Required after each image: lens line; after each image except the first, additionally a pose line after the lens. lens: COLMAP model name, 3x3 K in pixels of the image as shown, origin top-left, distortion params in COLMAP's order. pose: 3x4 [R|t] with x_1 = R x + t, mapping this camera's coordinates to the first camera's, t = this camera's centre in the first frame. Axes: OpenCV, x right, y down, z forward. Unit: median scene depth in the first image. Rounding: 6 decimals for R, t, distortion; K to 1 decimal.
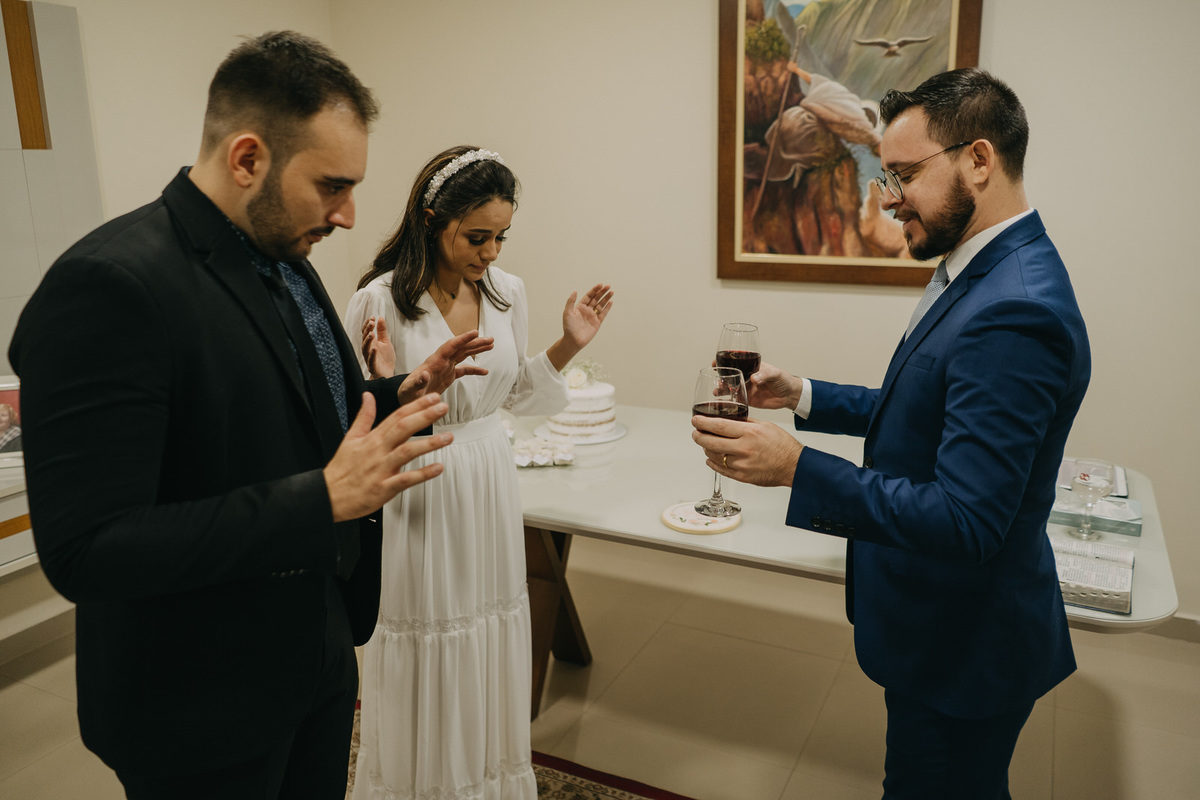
lens RADIAL K [[961.7, 0, 596.1], [0, 961.7, 398.8], [0, 0, 1]] dist [-0.014703, -0.014704]
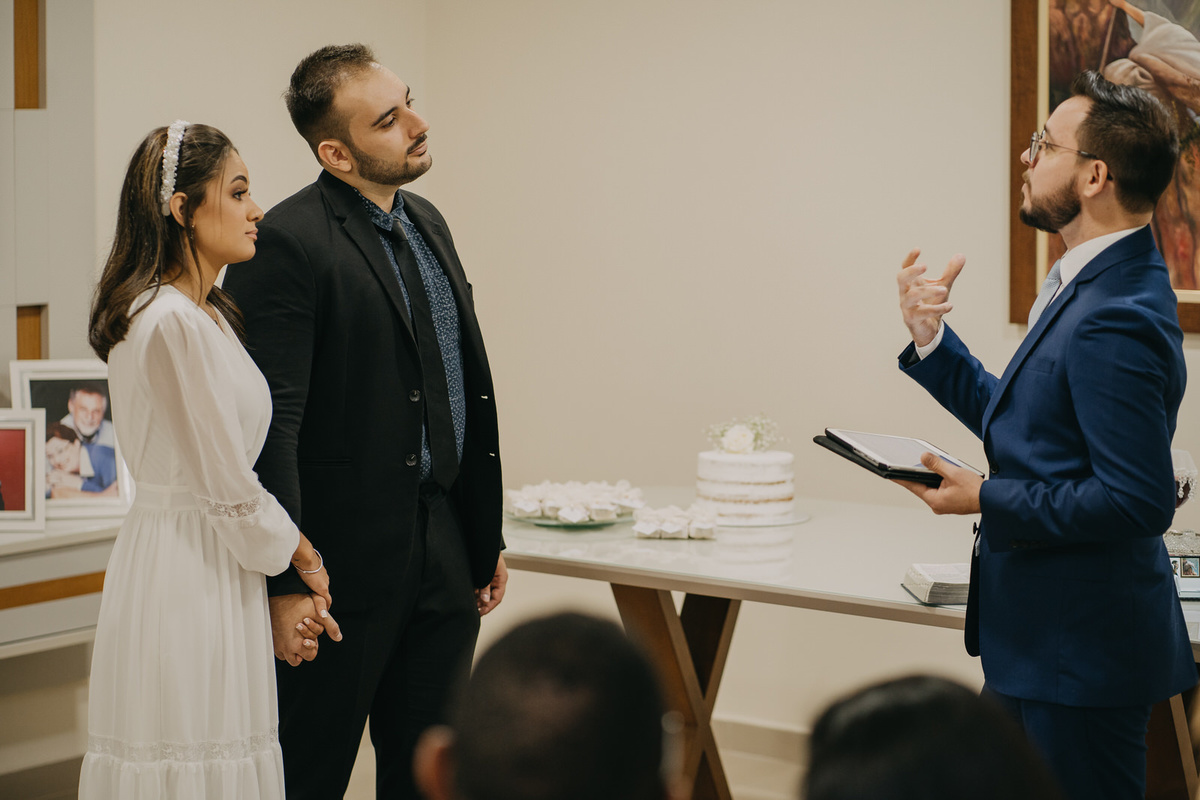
lens RADIAL K [[3221.4, 0, 600.3], [0, 3221.4, 400.6], [0, 0, 1]] dist [-0.186029, 0.000000]
pose [[0.982383, 0.031286, -0.184240, 0.267388], [-0.057412, 0.988735, -0.138231, 0.241523], [0.177840, 0.146373, 0.973112, -1.127885]]
